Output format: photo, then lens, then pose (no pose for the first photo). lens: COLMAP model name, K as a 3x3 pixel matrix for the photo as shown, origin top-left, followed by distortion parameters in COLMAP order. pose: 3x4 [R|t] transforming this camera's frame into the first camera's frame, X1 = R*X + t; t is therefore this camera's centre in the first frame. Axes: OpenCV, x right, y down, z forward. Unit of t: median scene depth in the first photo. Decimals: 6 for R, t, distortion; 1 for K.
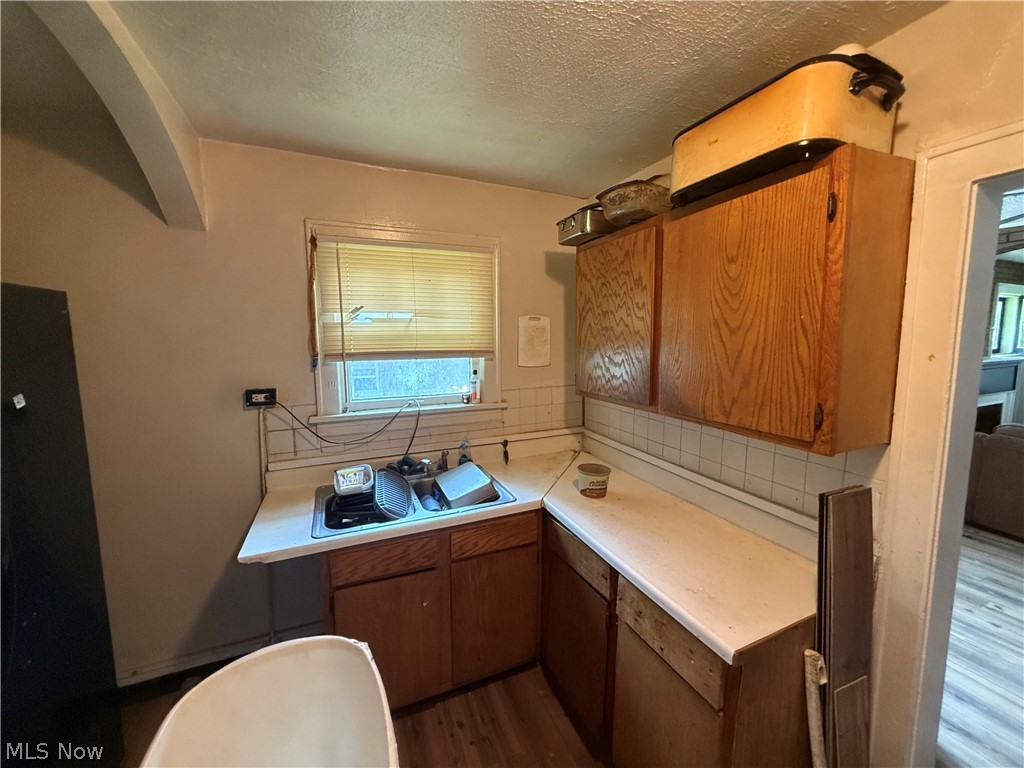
lens RADIAL K [[406.0, 0, 509.1], [0, 406.0, 382.1], [0, 0, 1]] dist [-0.003030, 0.000427]
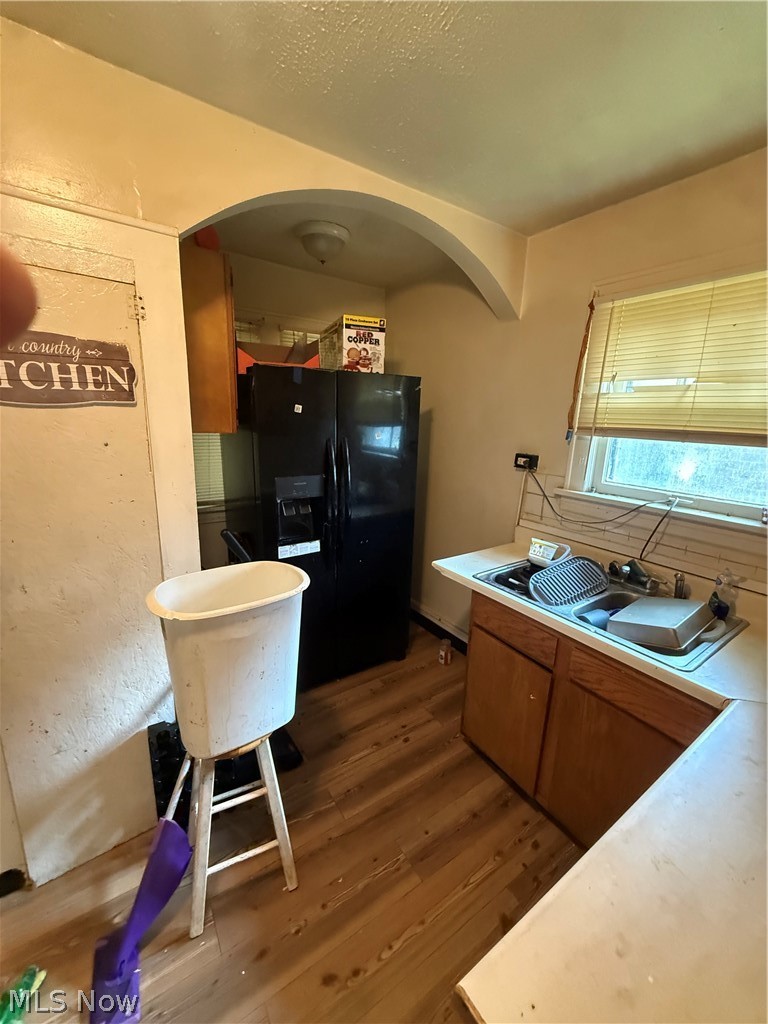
lens RADIAL K [[406.0, 0, 378.4], [0, 406.0, 509.5], [0, 0, 1]] dist [-0.003030, 0.000427]
pose [[0.185740, 0.240294, -0.952764, 0.432977], [-0.144275, 0.965797, 0.215454, -0.018329], [0.971949, 0.097441, 0.214056, 0.345999]]
